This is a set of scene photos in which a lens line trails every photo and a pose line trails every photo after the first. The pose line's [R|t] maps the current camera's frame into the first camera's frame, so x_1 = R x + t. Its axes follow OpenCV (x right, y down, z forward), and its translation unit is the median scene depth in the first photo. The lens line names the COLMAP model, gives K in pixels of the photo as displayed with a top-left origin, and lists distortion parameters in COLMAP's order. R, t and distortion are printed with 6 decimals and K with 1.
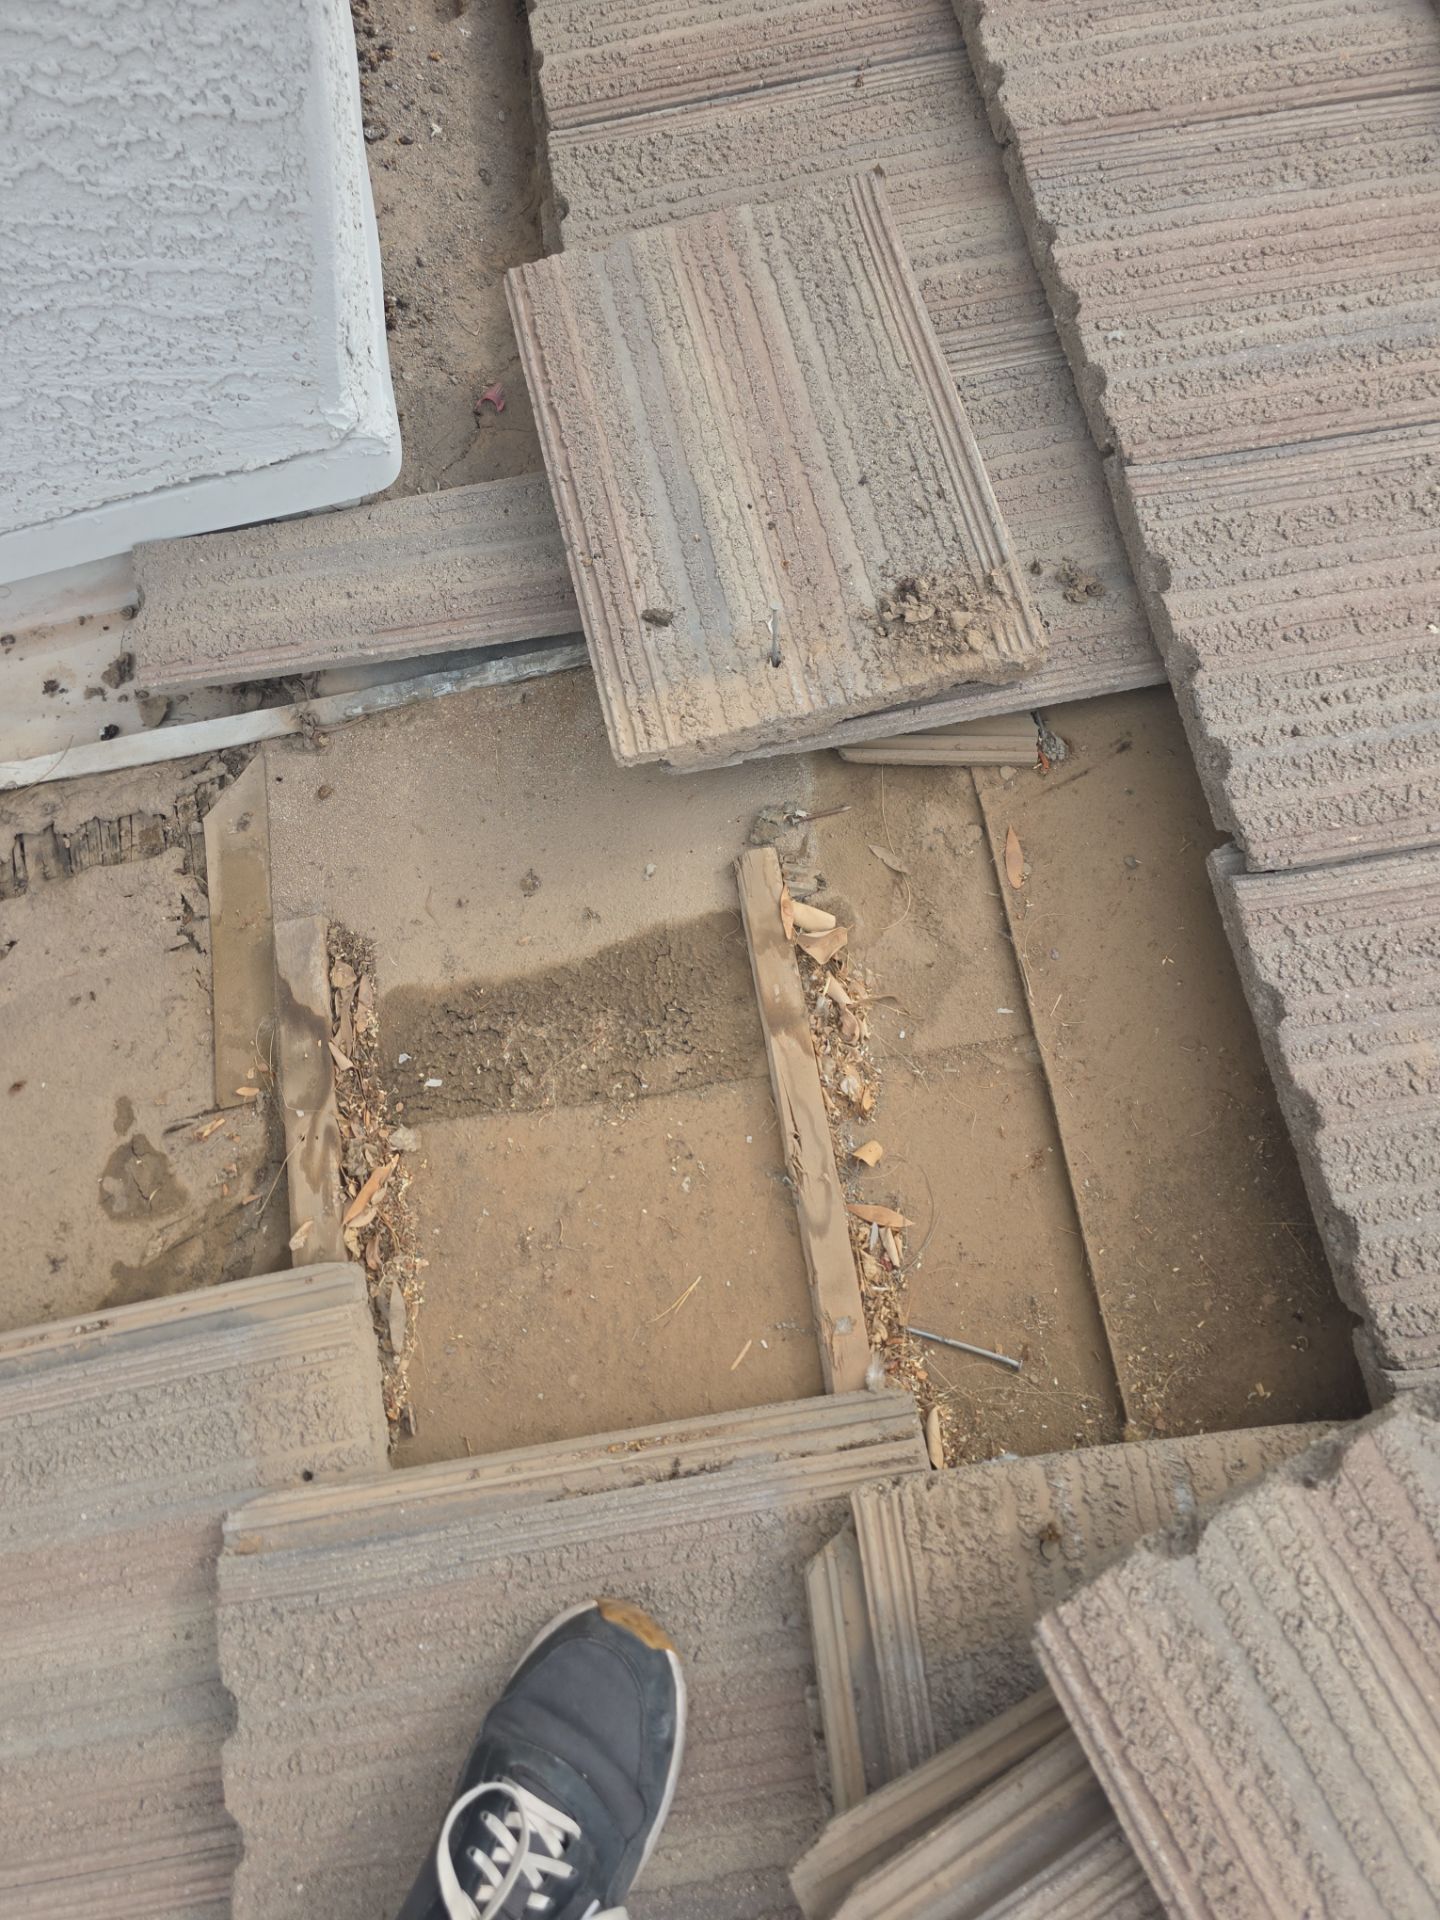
lens RADIAL K [[1459.8, 0, 720.0], [0, 1459.8, 960.0], [0, 0, 1]] dist [0.005244, 0.000189]
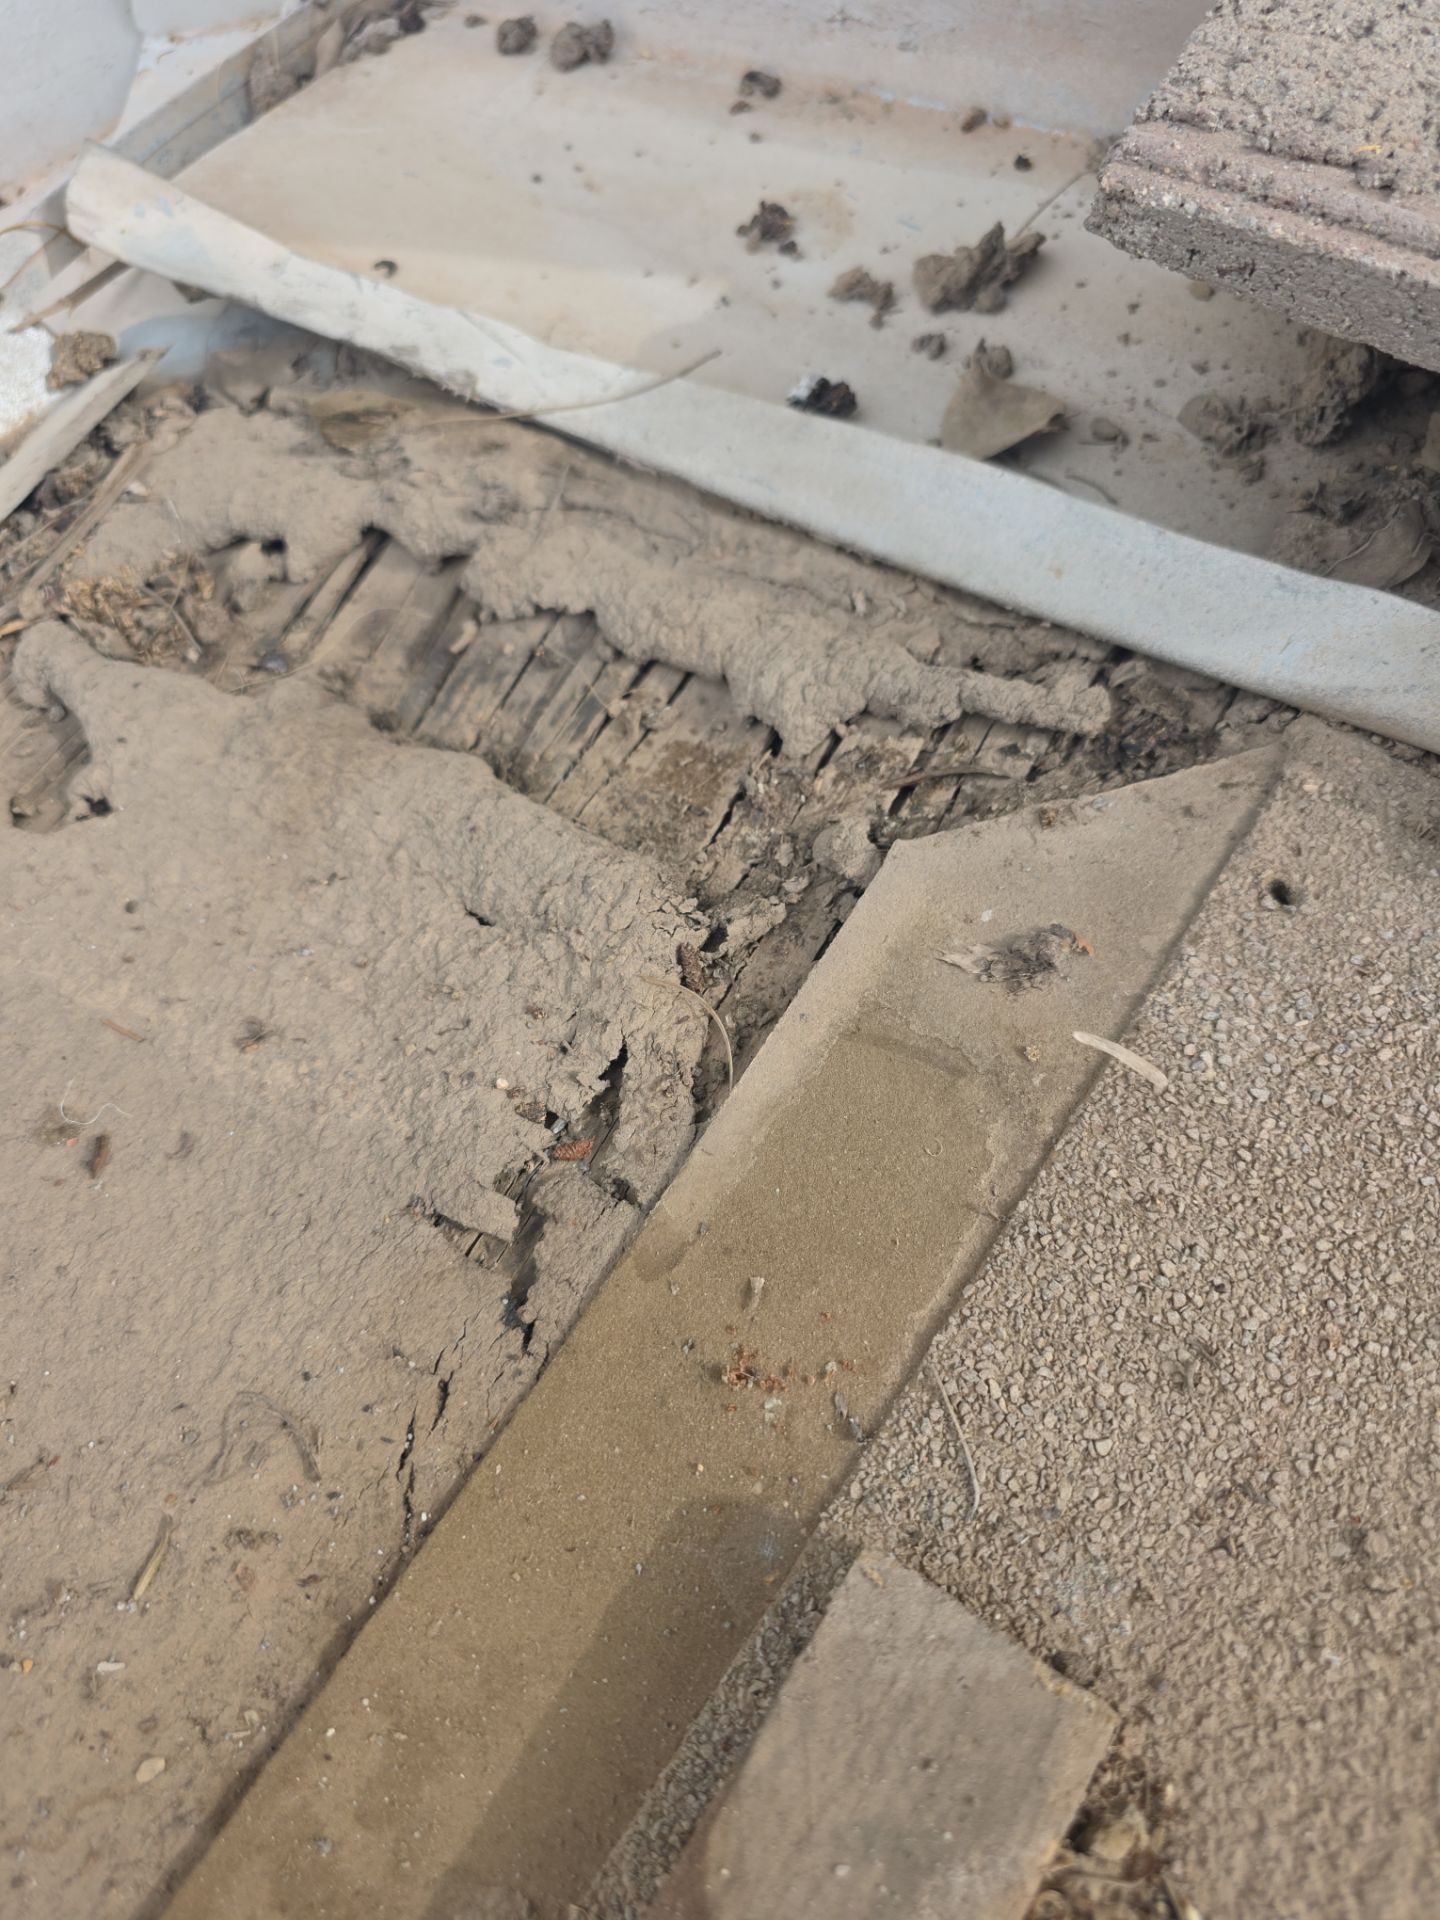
lens RADIAL K [[1414.1, 0, 720.0], [0, 1414.1, 960.0], [0, 0, 1]] dist [0.006698, -0.256495]
pose [[0.733358, 0.597323, -0.324640, -0.285547], [-0.620100, 0.783464, 0.040739, -0.072401], [0.278678, 0.171433, 0.944960, 0.770170]]
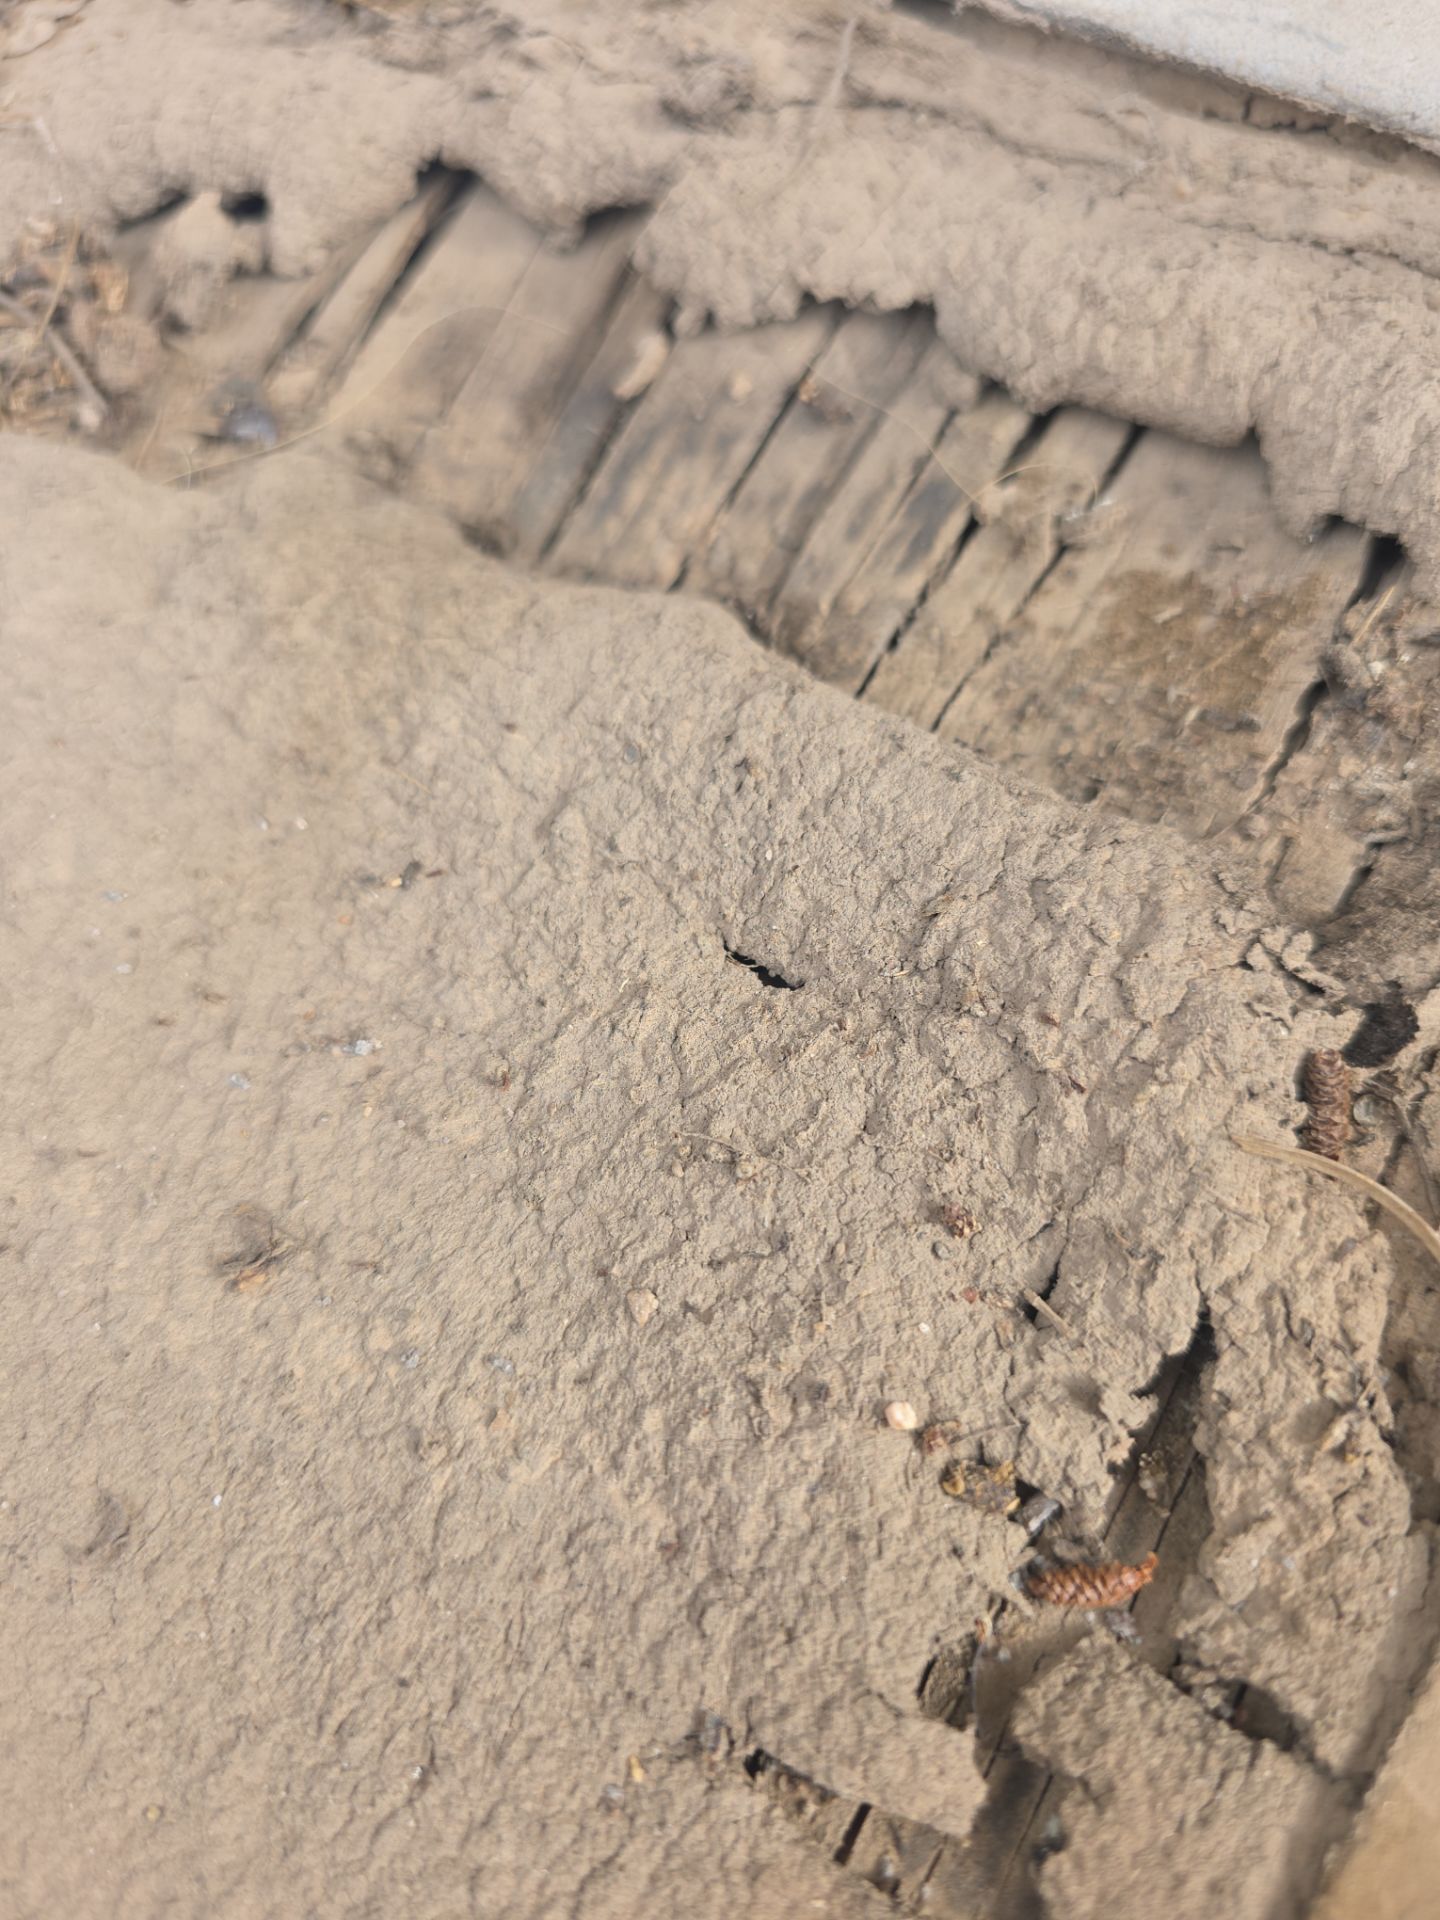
lens RADIAL K [[1486.0, 0, 720.0], [0, 1486.0, 960.0], [0, 0, 1]] dist [-0.076464, -0.007175]
pose [[0.749183, 0.610272, -0.257473, -0.372467], [-0.614807, 0.785338, 0.072502, -0.049306], [0.246450, 0.103979, 0.963562, 0.877656]]
